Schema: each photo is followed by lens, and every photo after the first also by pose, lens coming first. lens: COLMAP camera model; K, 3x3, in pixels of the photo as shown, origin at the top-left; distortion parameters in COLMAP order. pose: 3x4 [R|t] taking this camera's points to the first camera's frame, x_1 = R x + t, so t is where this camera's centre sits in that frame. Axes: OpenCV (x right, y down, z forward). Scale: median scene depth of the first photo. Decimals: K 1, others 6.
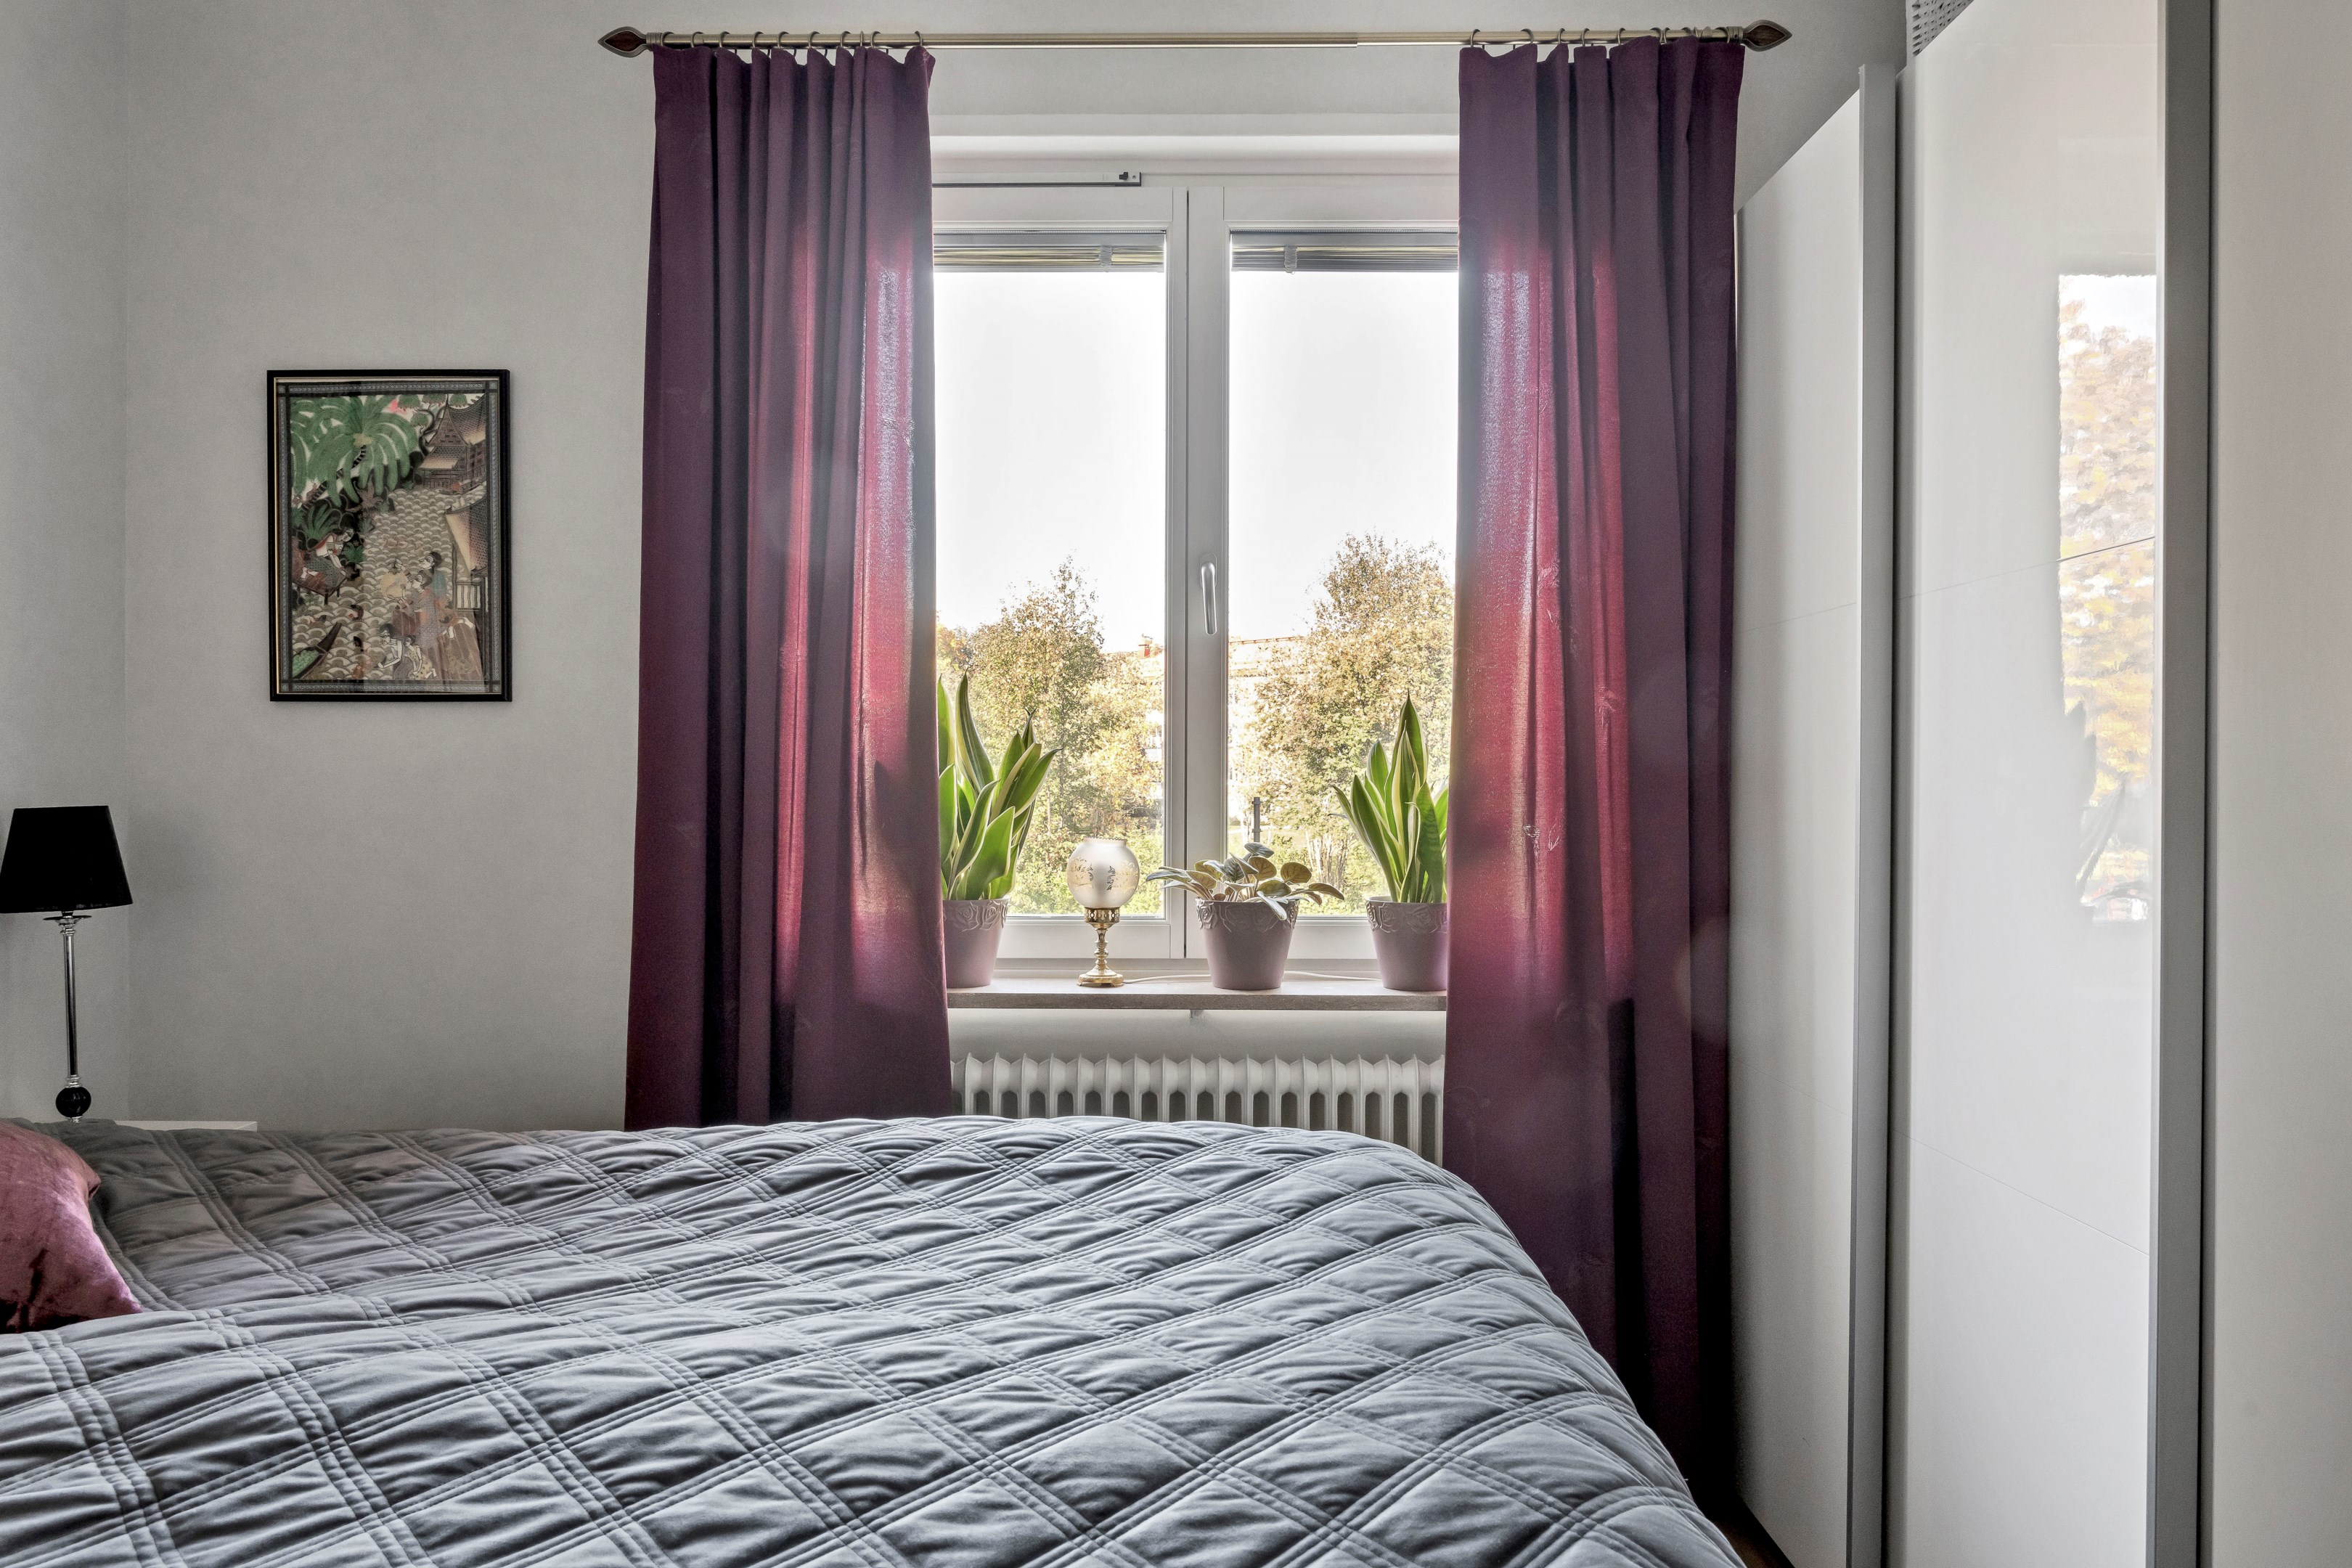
lens RADIAL K [[1649.3, 0, 1175.9], [0, 1649.3, 760.3], [0, 0, 1]] dist [0.001036, 0.000889]
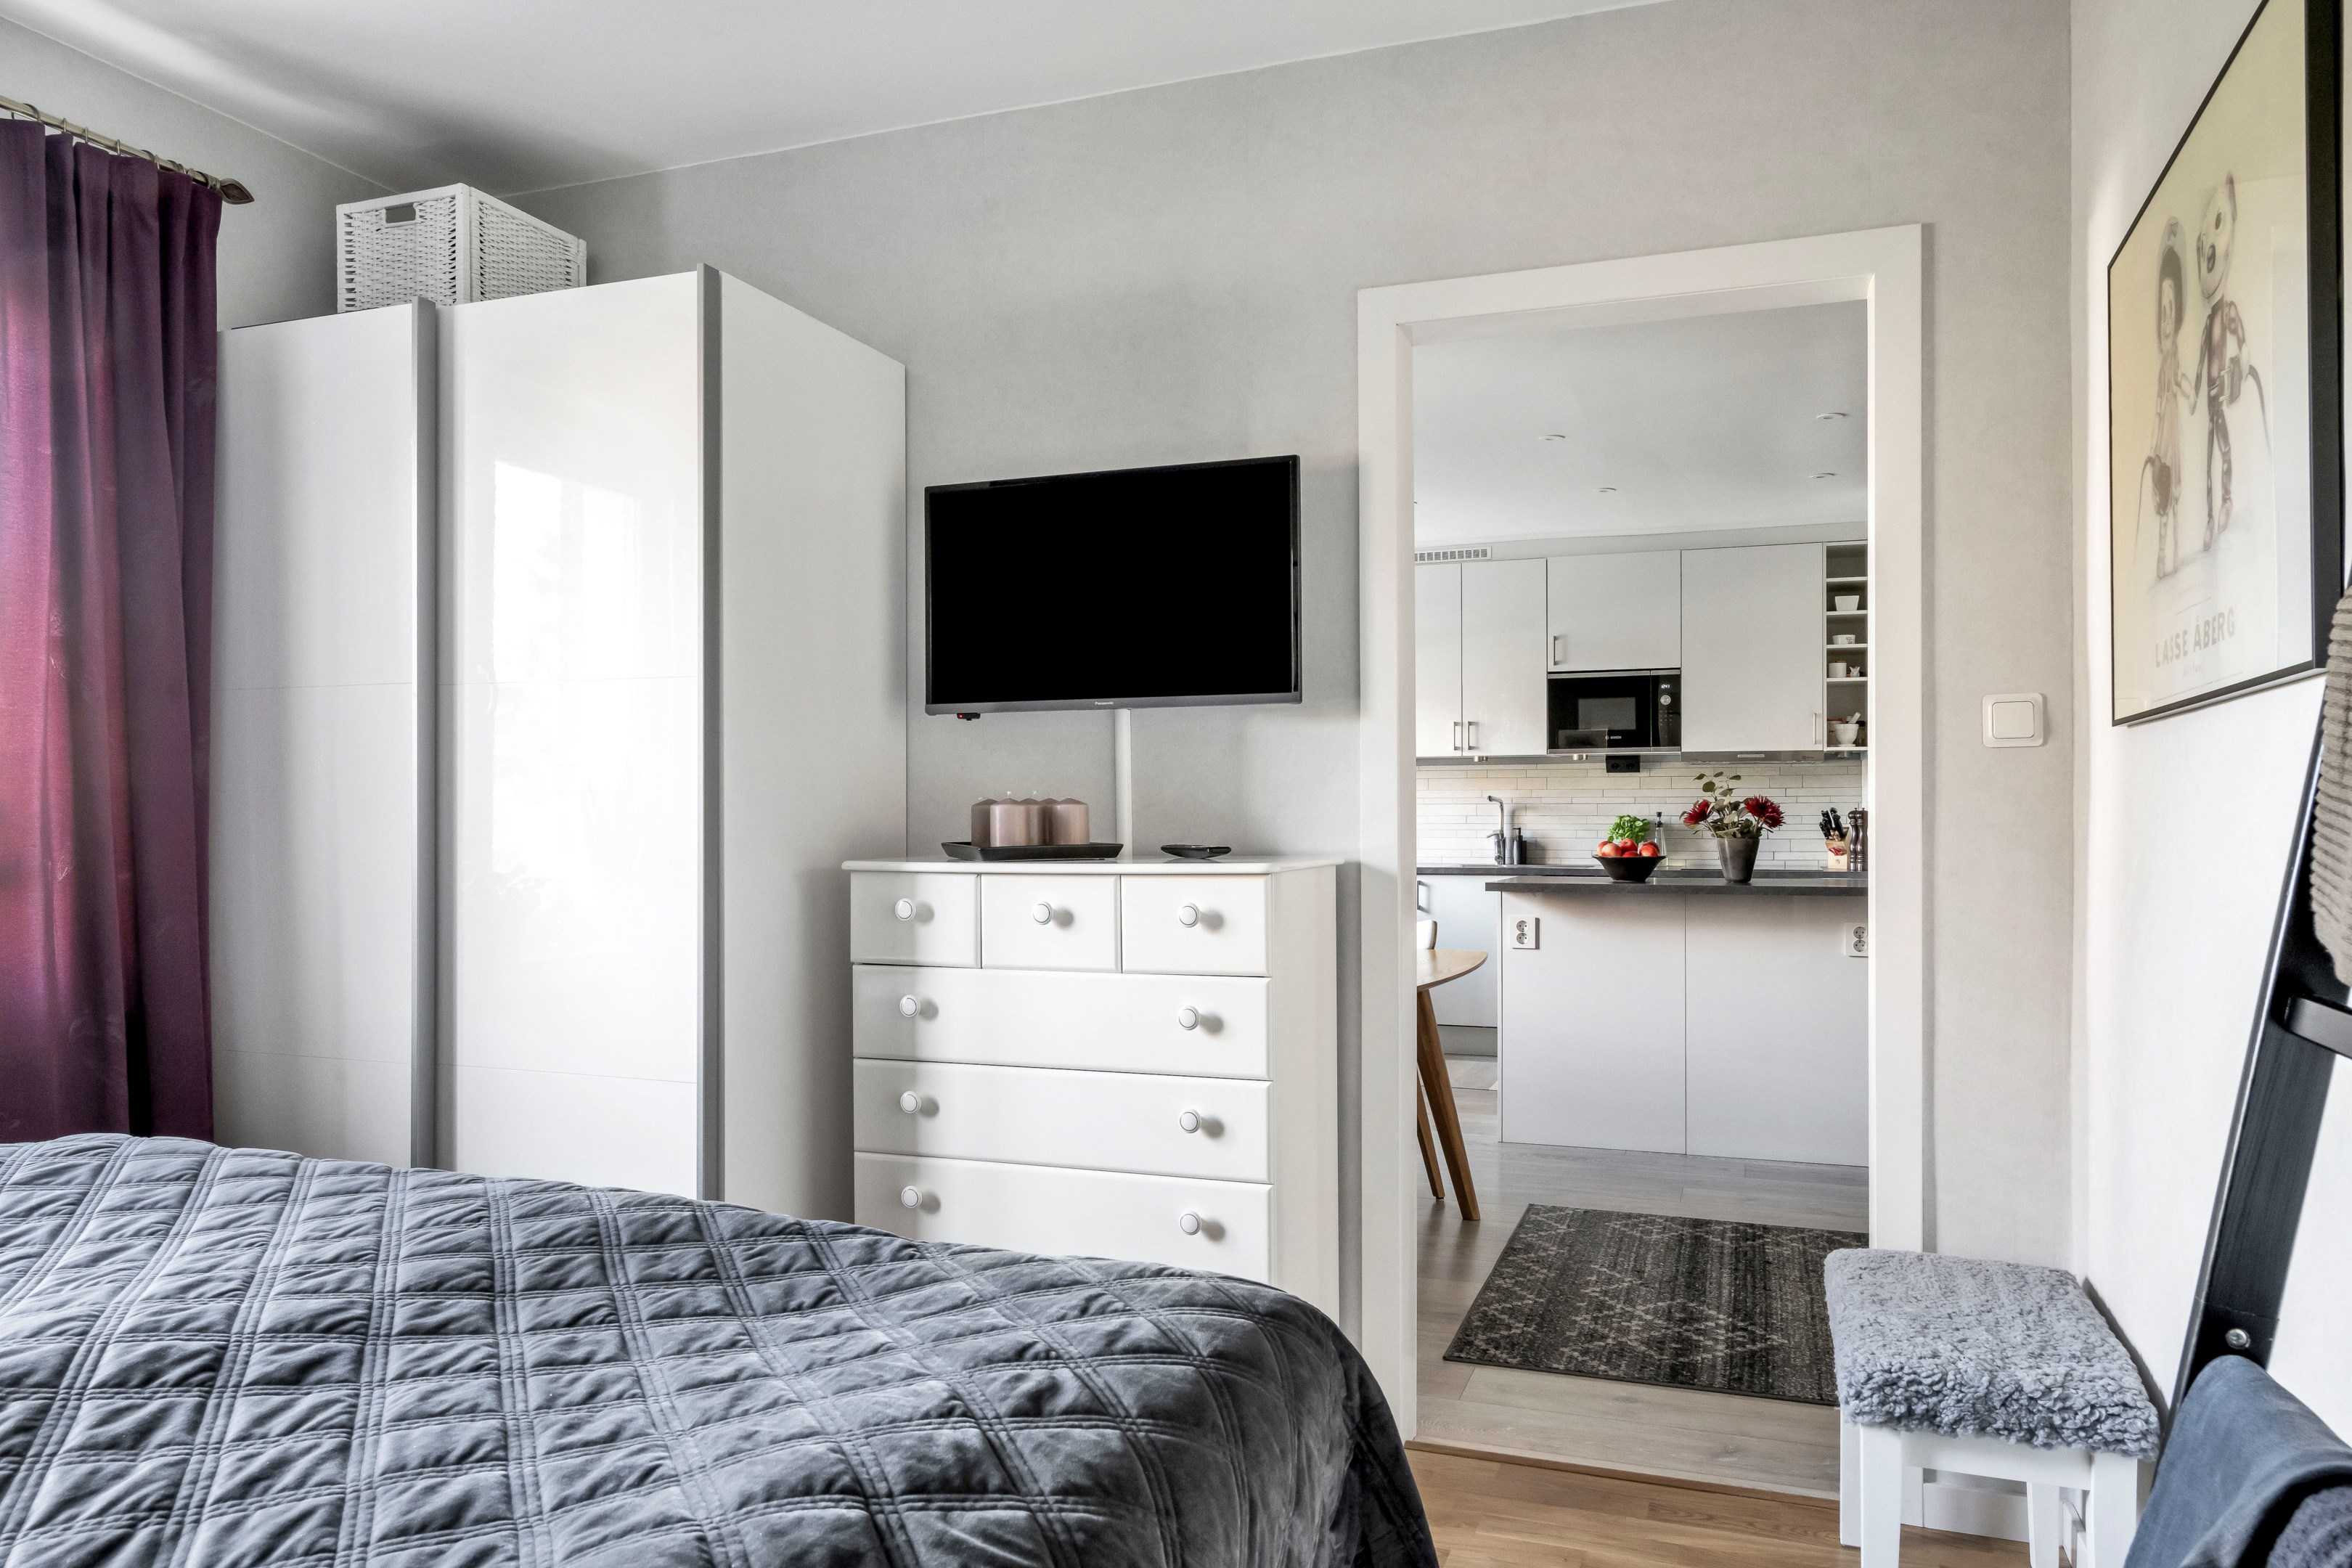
lens RADIAL K [[1587.5, 0, 1177.8], [0, 1587.5, 818.0], [0, 0, 1]] dist [-0.000511, 0.003145]
pose [[0.315371, 0.000454, 0.948968, -1.235154], [0.025634, 0.999631, -0.008997, 0.064518], [-0.948622, 0.027164, 0.315243, -0.049381]]
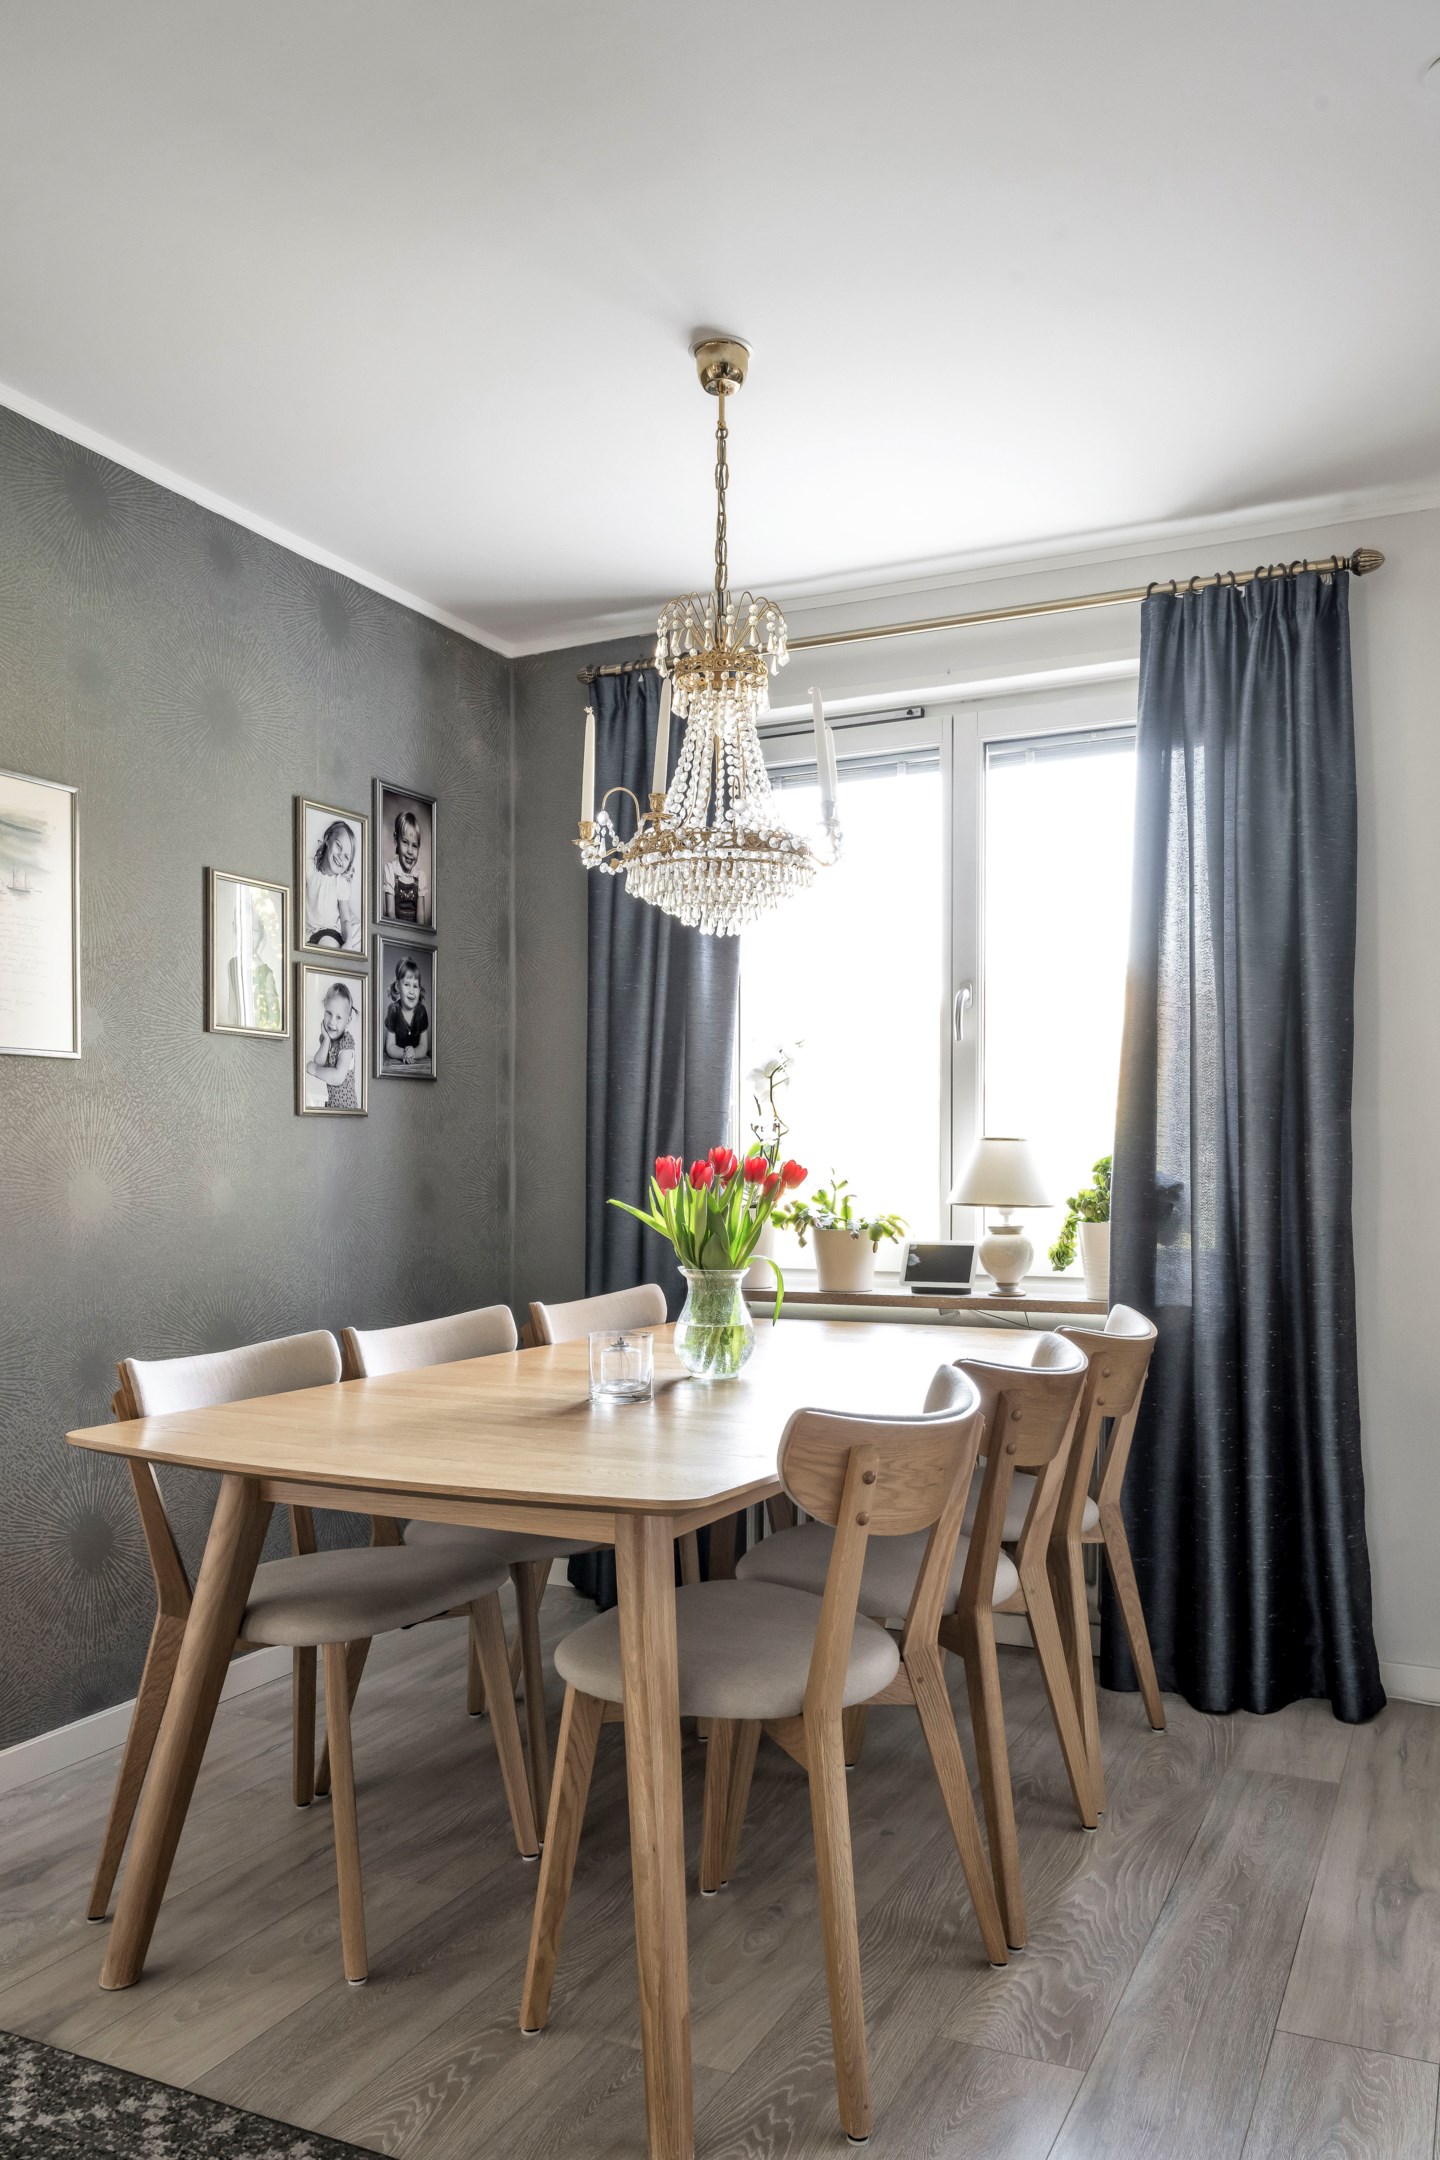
lens RADIAL K [[1617.3, 0, 725.5], [0, 1617.3, 1224.9], [0, 0, 1]] dist [-0.006230, -0.000541]
pose [[0.913064, 0.025244, -0.407034, 0.300654], [-0.018658, 0.999623, 0.020143, 0.072151], [0.407389, -0.010797, 0.913191, -0.327408]]
